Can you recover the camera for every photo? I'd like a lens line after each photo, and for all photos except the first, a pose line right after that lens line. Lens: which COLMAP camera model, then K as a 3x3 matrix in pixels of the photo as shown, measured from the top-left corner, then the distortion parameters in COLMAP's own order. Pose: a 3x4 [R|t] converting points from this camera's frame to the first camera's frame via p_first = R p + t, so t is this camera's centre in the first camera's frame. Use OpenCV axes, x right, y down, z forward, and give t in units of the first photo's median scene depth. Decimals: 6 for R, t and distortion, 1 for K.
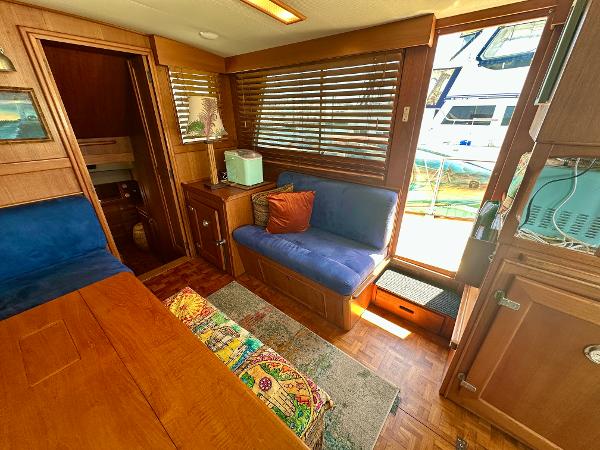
lens RADIAL K [[239.8, 0, 300.0], [0, 239.8, 225.0], [0, 0, 1]] dist [-0.001051, 0.000262]
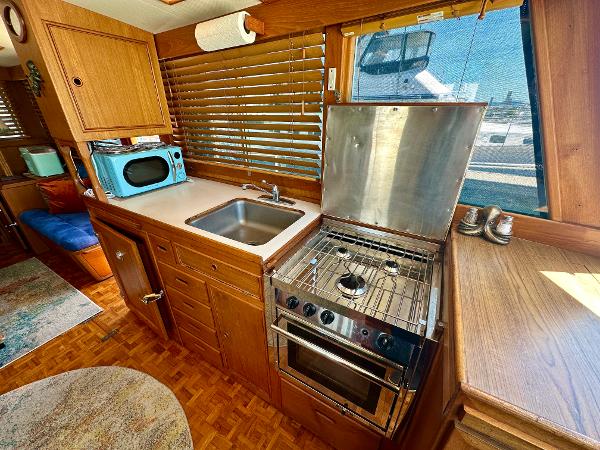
lens RADIAL K [[237.2, 0, 298.6], [0, 237.2, 225.6], [0, 0, 1]] dist [-0.000957, -0.000039]
pose [[0.986831, -0.068552, 0.146511, 0.968914], [0.065691, 0.997544, 0.024288, 0.150648], [-0.147817, -0.014344, 0.988911, -0.403742]]
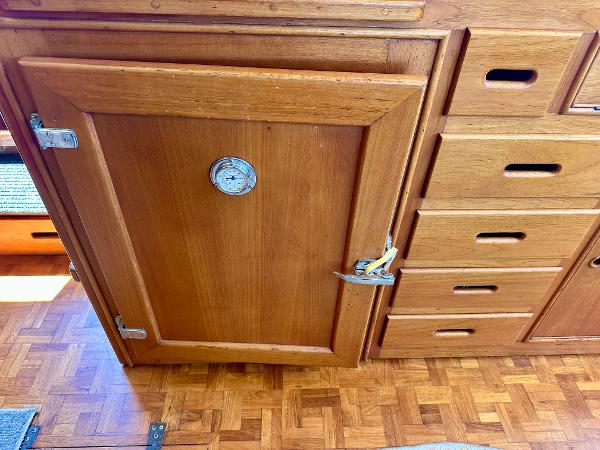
lens RADIAL K [[432.0, 0, 302.1], [0, 432.0, 224.1], [0, 0, 1]] dist [-0.002047, 0.000962]
pose [[0.748841, -0.422174, 0.510888, 0.358361], [0.249775, 0.893796, 0.372480, 0.139373], [-0.613881, -0.151321, 0.774759, 0.087676]]
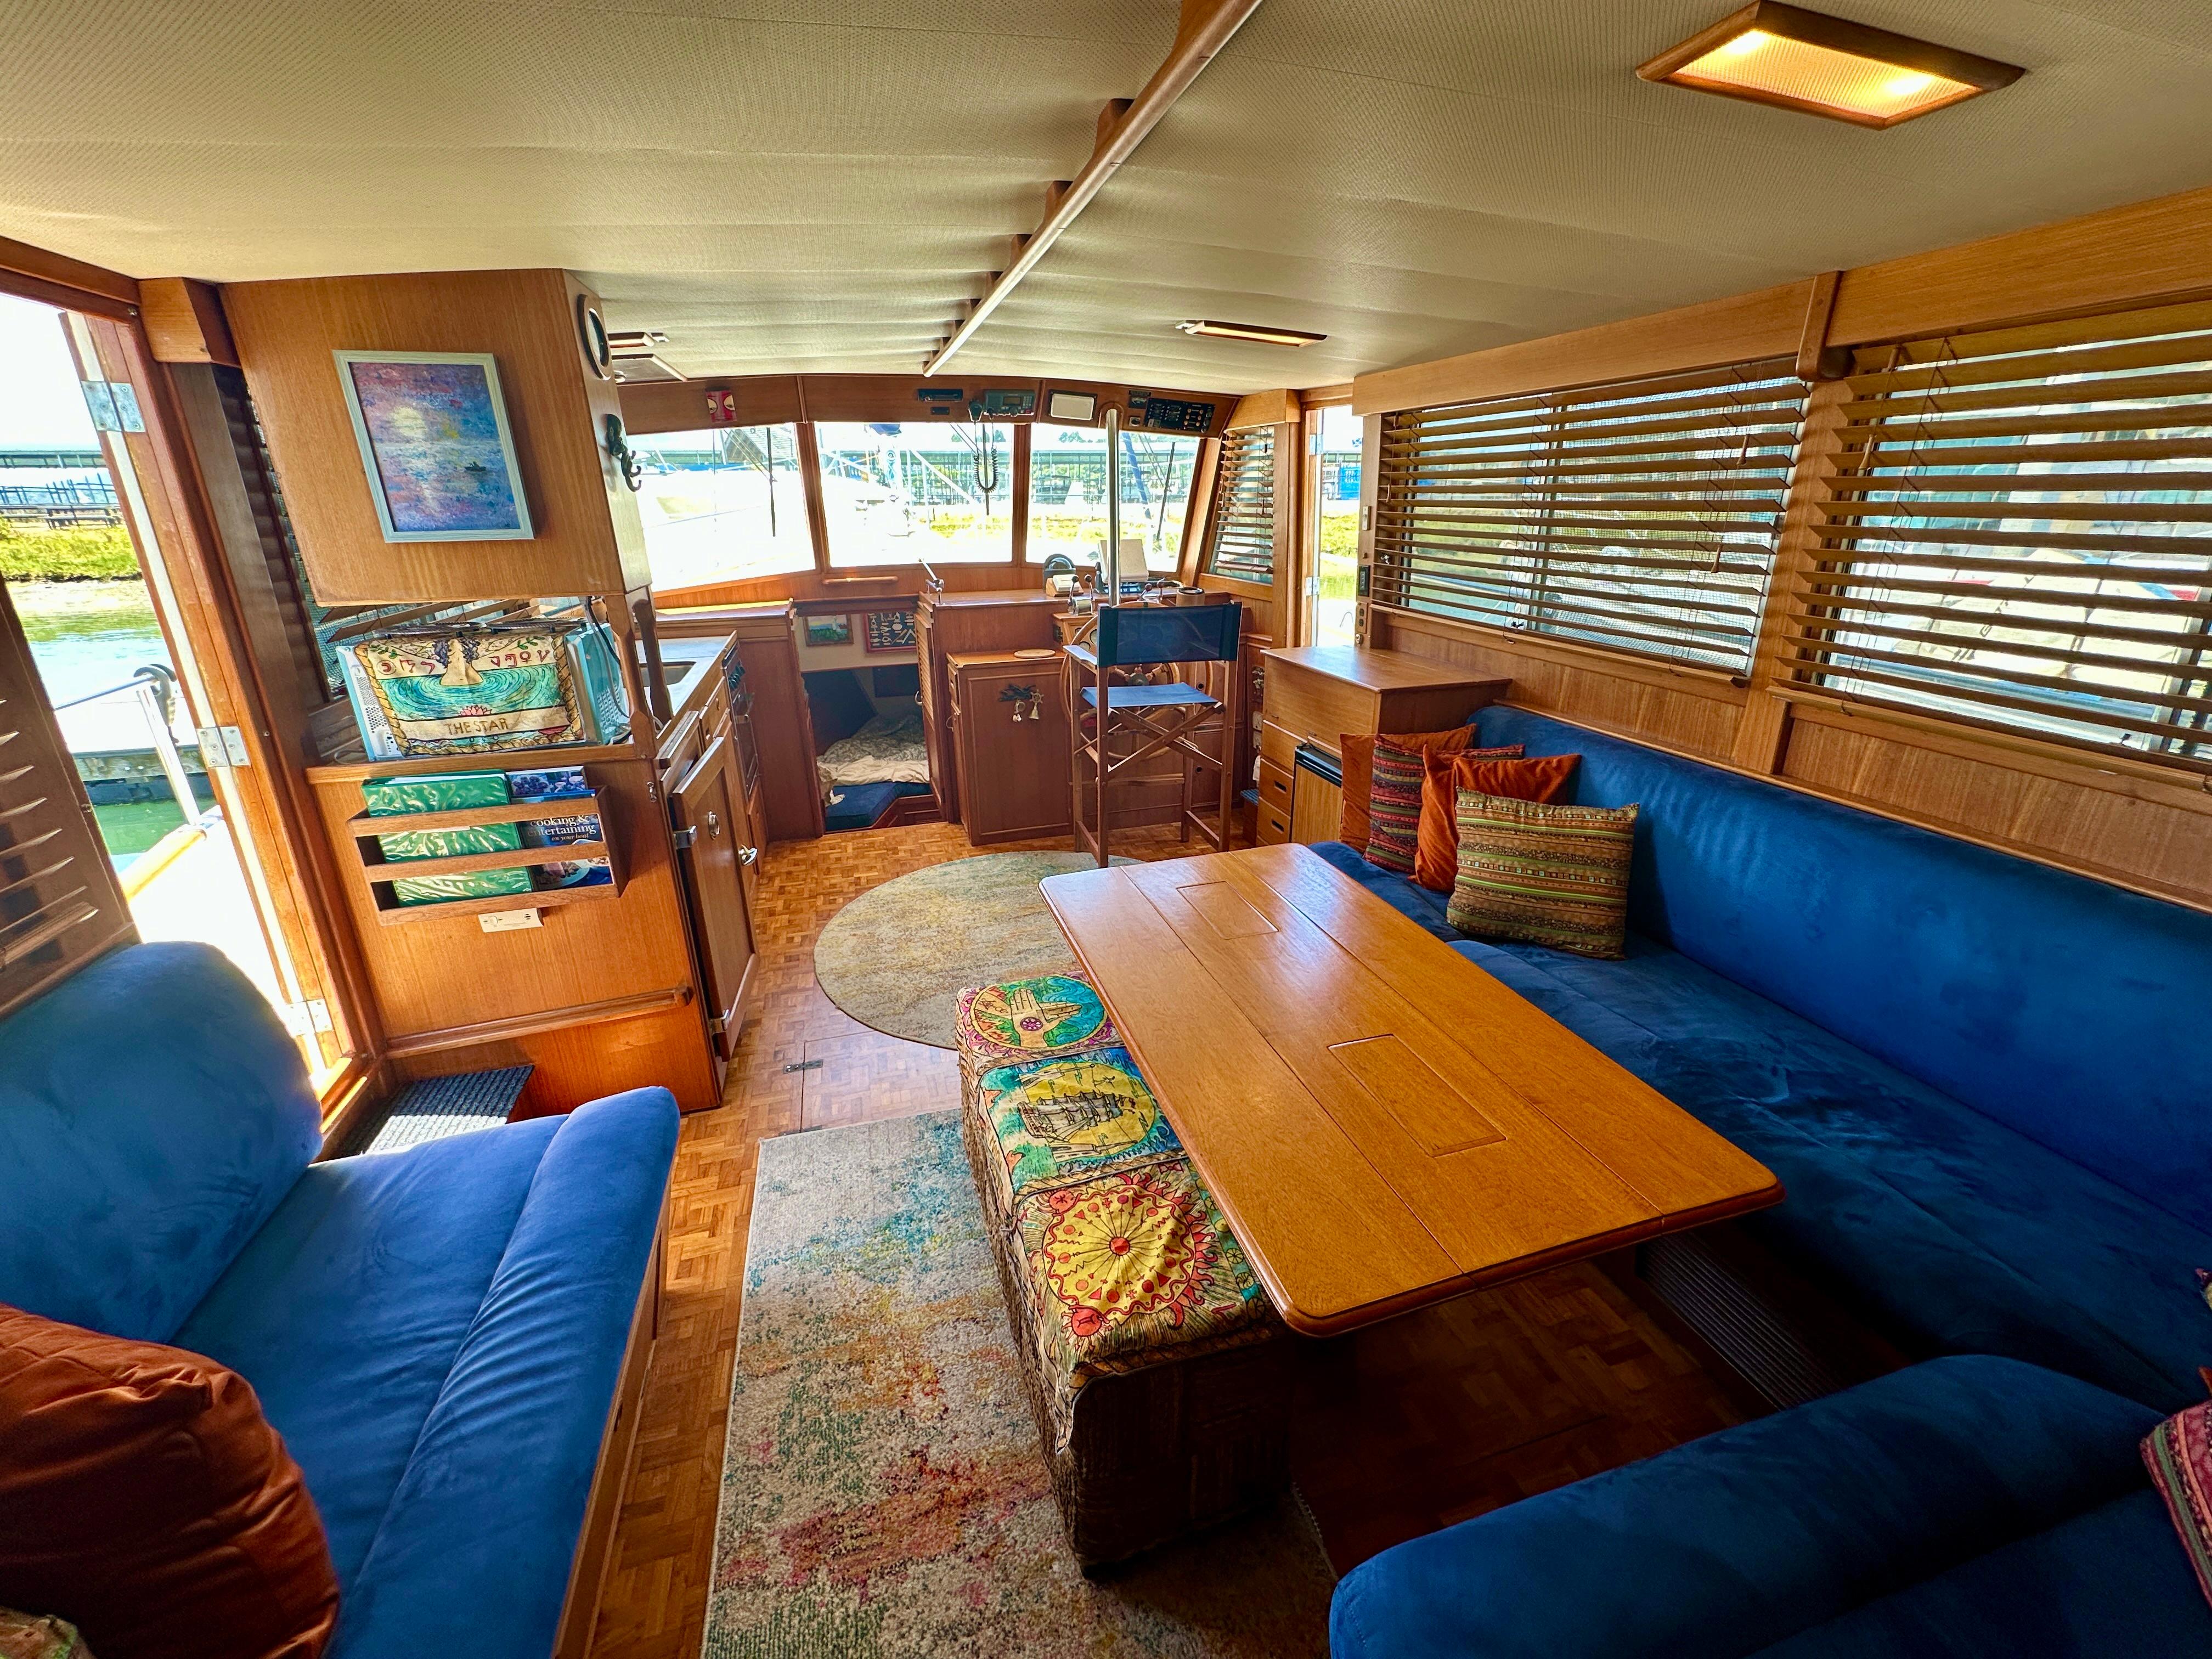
lens RADIAL K [[884.2, 0, 1106.0], [0, 884.2, 829.5], [0, 0, 1]] dist [-0.001051, 0.000262]
pose [[-0.822716, -0.188794, 0.536186, -0.606439], [0.254382, 0.721249, 0.644275, -0.430320], [-0.508359, 0.666451, -0.545357, 0.813661]]
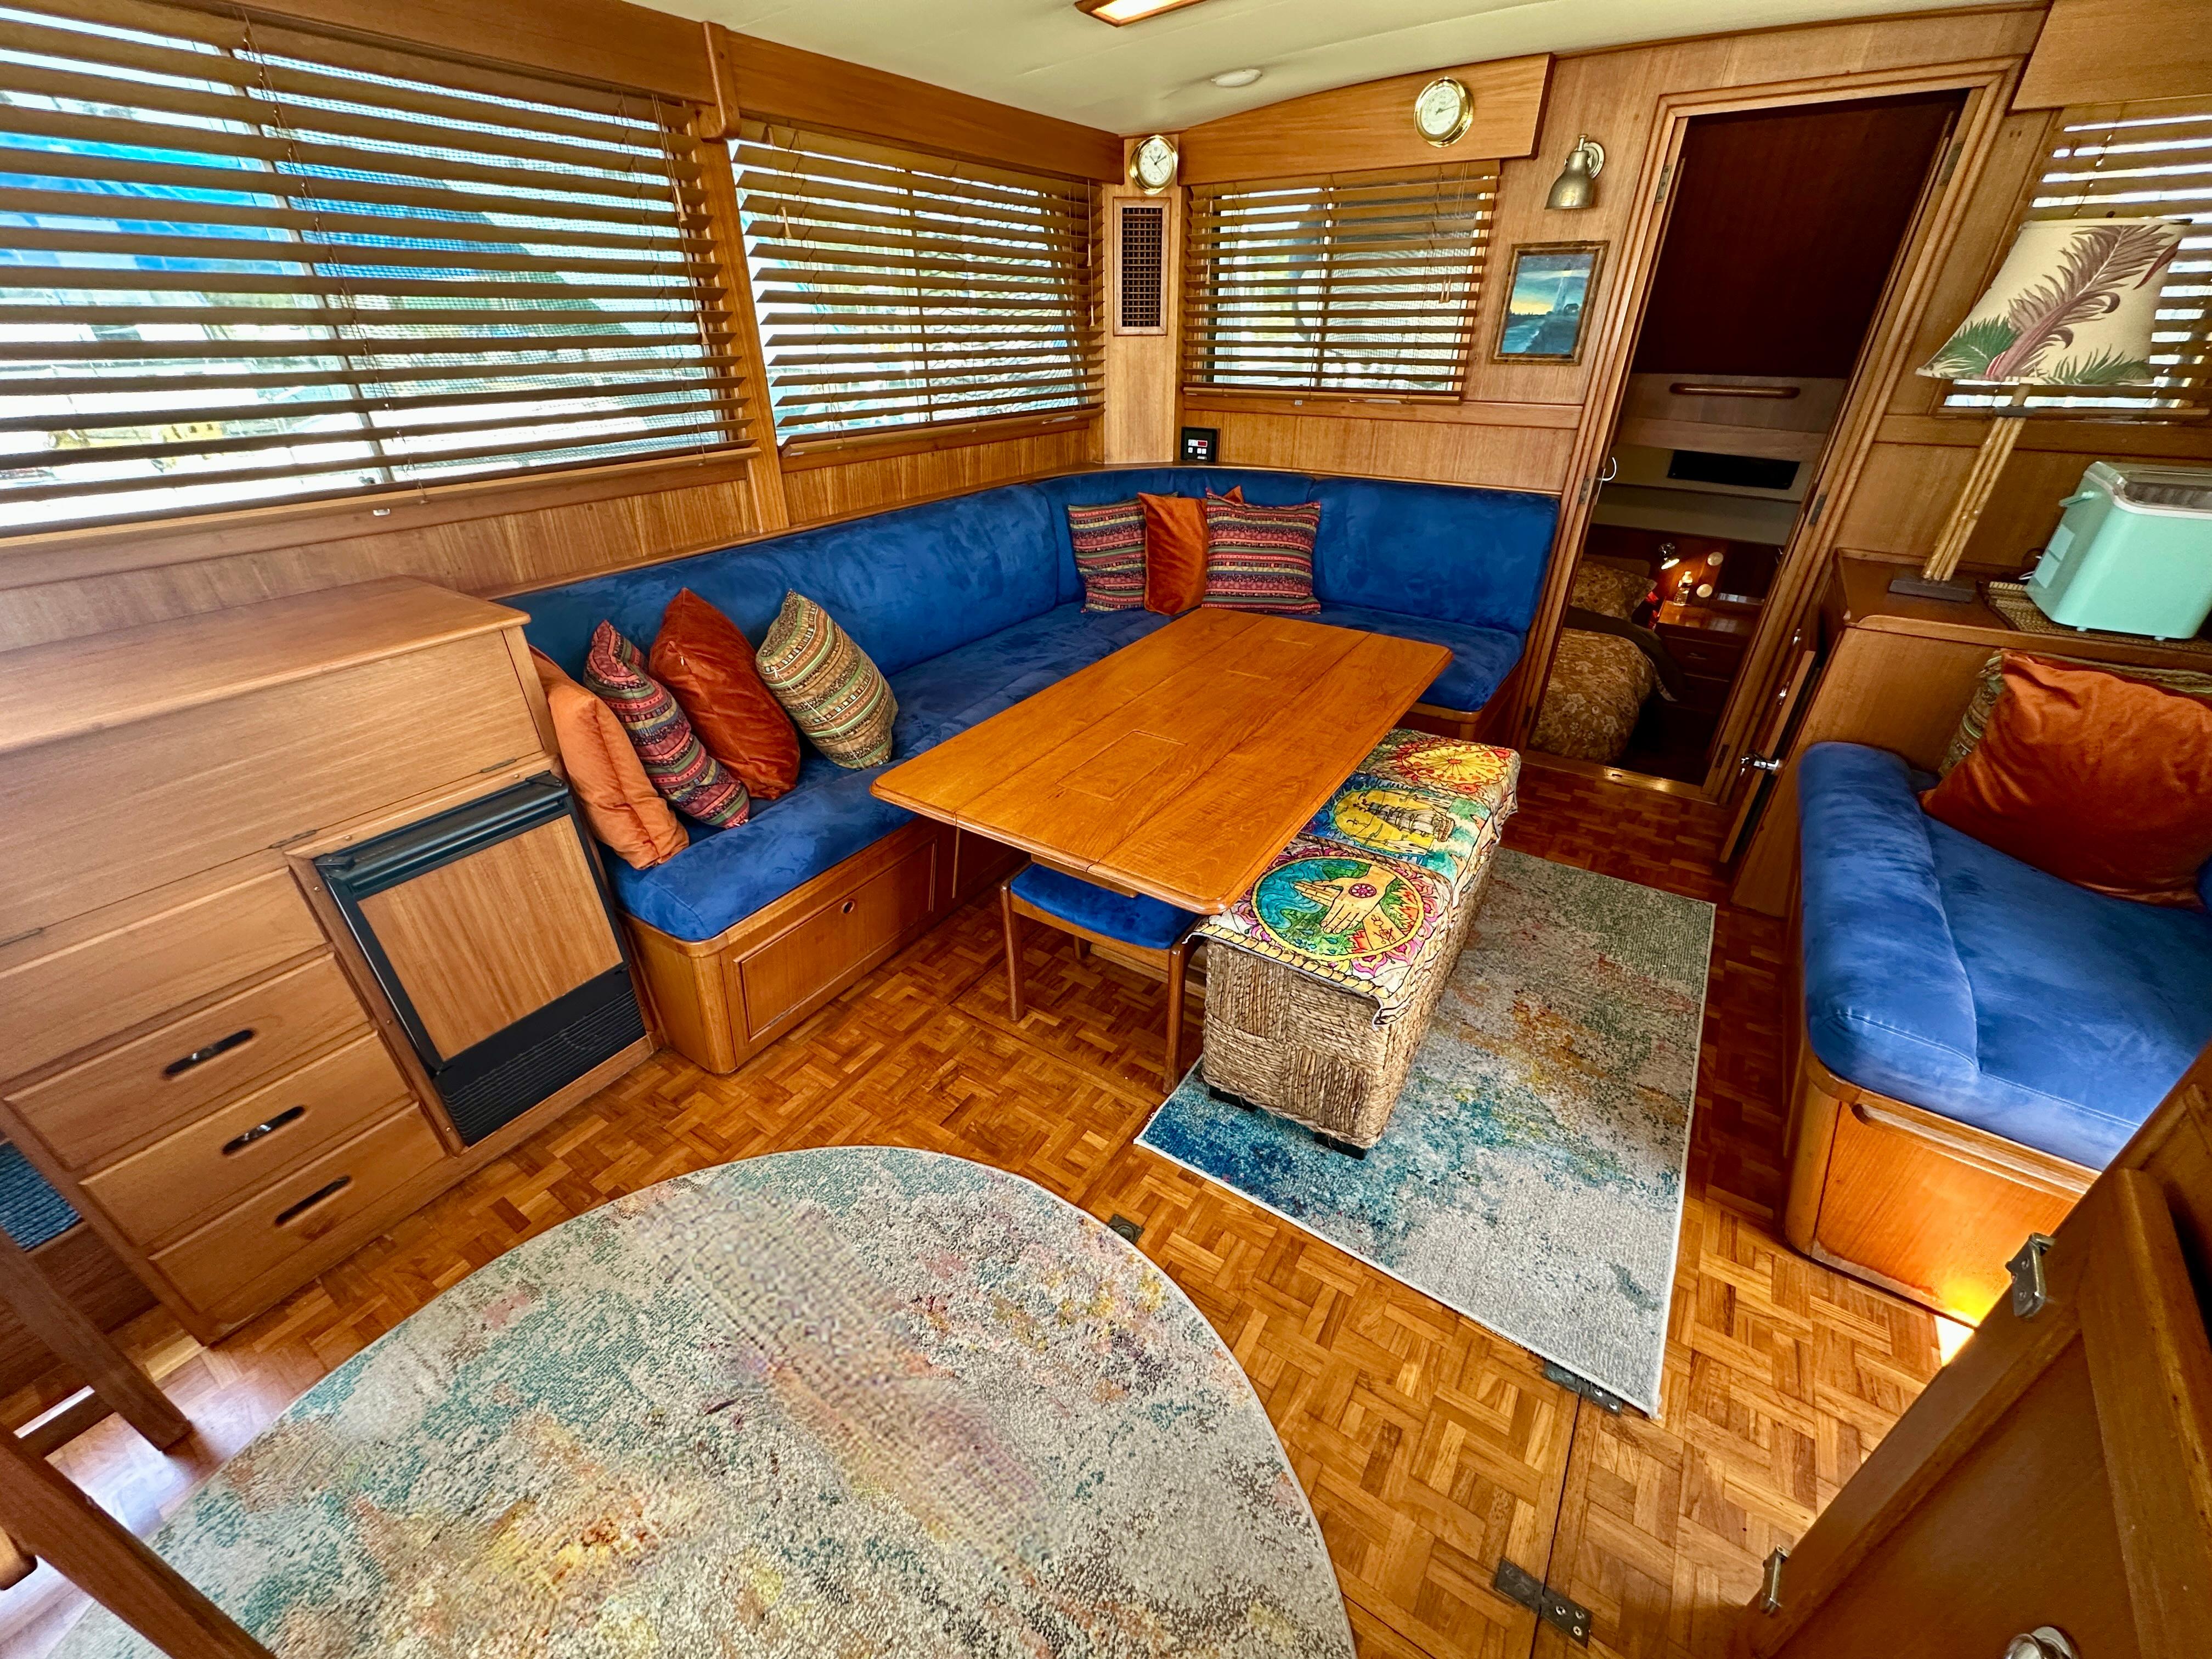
lens RADIAL K [[884.2, 0, 1106.0], [0, 884.2, 829.5], [0, 0, 1]] dist [-0.001051, 0.000262]
pose [[0.098145, 0.498578, -0.861271, 0.588718], [-0.419270, 0.805609, 0.418578, 0.024106], [0.902541, 0.320024, 0.288105, 0.002937]]
